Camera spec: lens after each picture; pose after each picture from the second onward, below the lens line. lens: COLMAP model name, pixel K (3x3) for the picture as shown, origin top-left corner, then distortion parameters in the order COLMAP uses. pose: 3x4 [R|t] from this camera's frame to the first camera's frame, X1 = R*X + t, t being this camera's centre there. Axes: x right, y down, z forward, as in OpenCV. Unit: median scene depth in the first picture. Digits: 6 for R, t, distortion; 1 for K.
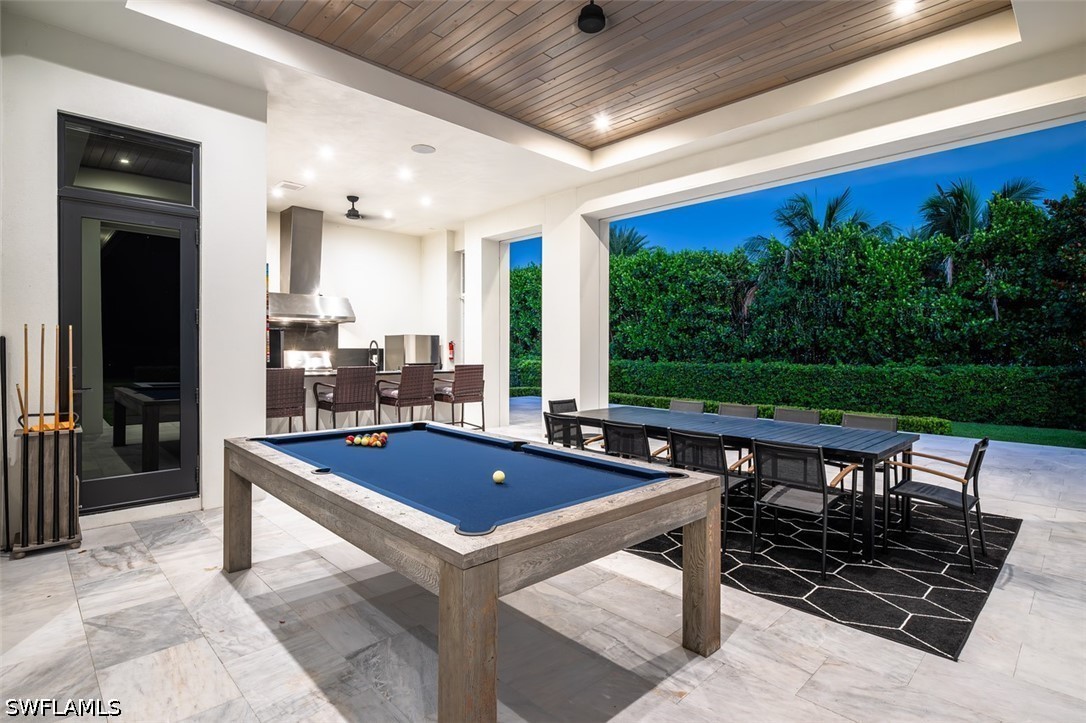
lens RADIAL K [[534.5, 0, 543.0], [0, 534.5, 361.5], [0, 0, 1]] dist [0.000781, 0.000111]
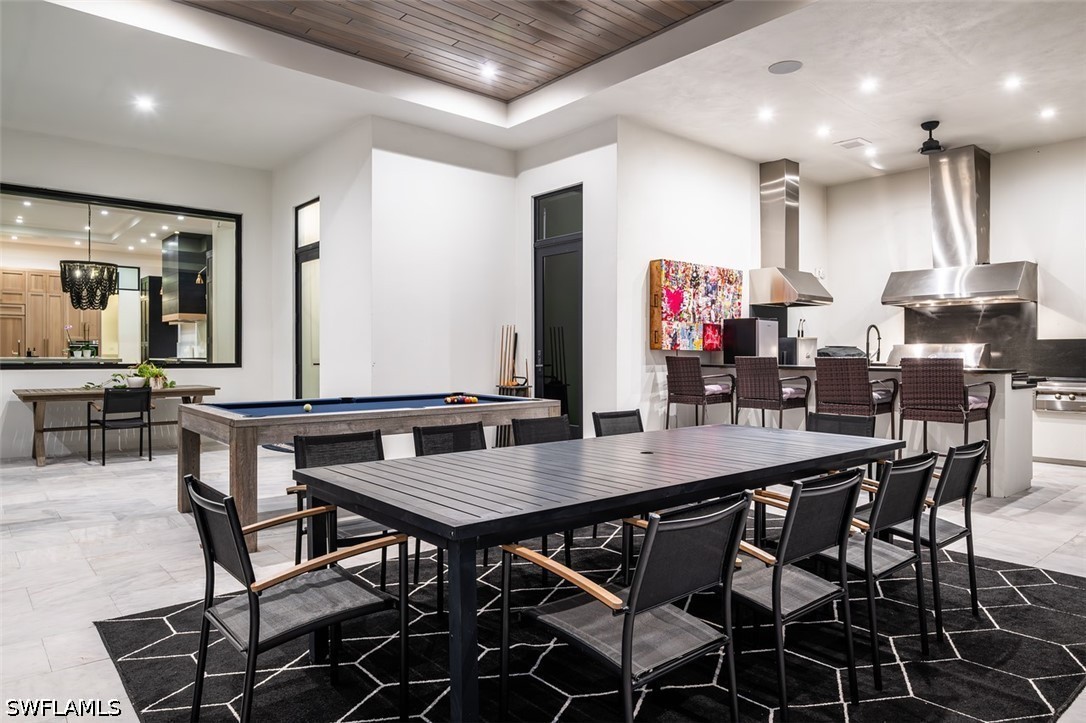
lens RADIAL K [[684.7, 0, 543.0], [0, 684.7, 361.5], [0, 0, 1]] dist [-0.003276, -0.000793]
pose [[-0.060258, 0.005292, -0.998169, 1.063058], [-0.024876, 0.999667, 0.006802, 0.026665], [0.997873, 0.025240, -0.060106, 1.015159]]
